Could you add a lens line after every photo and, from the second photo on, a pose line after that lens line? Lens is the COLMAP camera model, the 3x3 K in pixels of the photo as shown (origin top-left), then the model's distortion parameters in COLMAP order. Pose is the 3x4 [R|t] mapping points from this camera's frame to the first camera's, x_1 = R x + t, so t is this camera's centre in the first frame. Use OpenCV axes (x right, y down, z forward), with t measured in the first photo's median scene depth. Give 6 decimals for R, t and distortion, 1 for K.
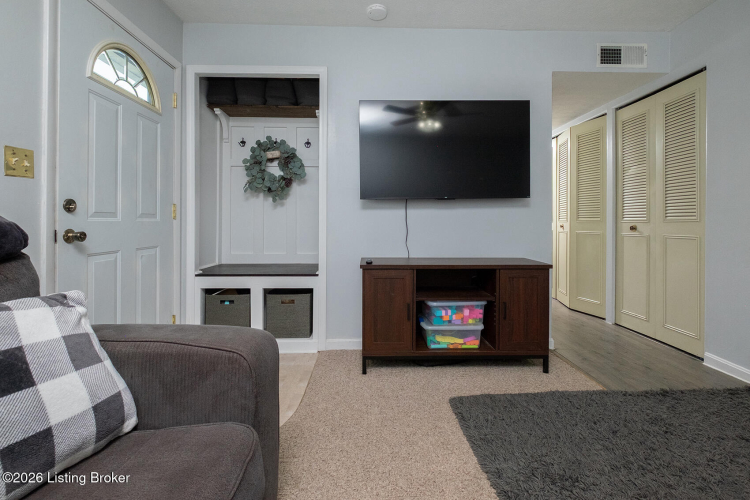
lens RADIAL K [[337.8, 0, 377.4], [0, 337.8, 224.6], [0, 0, 1]] dist [0.000089, 0.000083]
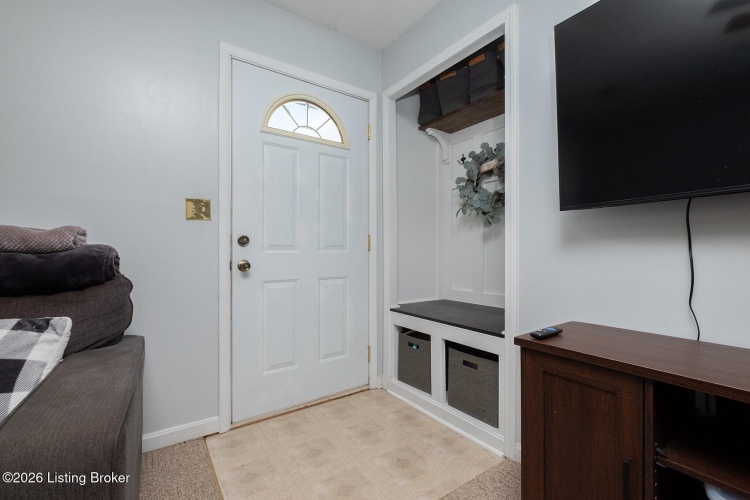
lens RADIAL K [[329.2, 0, 375.9], [0, 329.2, 245.7], [0, 0, 1]] dist [-0.000542, -0.000084]
pose [[0.556727, -0.018023, -0.830500, 0.242066], [-0.003363, 0.999708, -0.023950, -0.007632], [0.830689, 0.016127, 0.556504, 0.525104]]
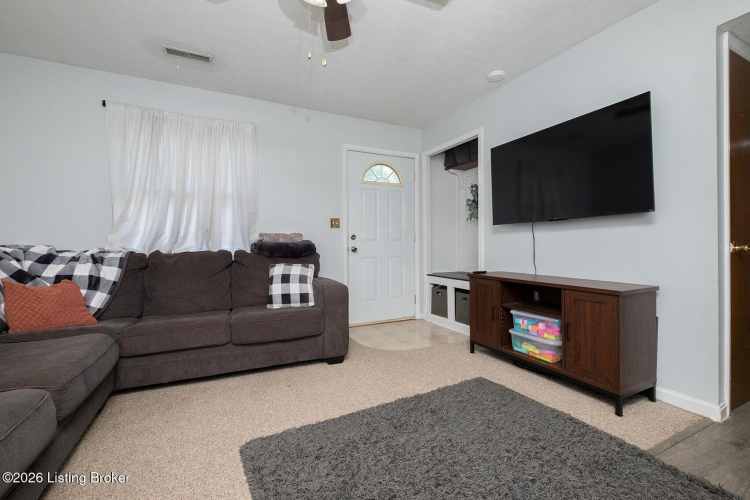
lens RADIAL K [[329.2, 0, 375.9], [0, 329.2, 245.7], [0, 0, 1]] dist [-0.000542, -0.000084]
pose [[0.426232, 0.001723, -0.904612, 0.987492], [-0.001703, 0.999998, 0.001103, 0.002705], [0.904612, 0.001071, 0.426234, 0.074133]]
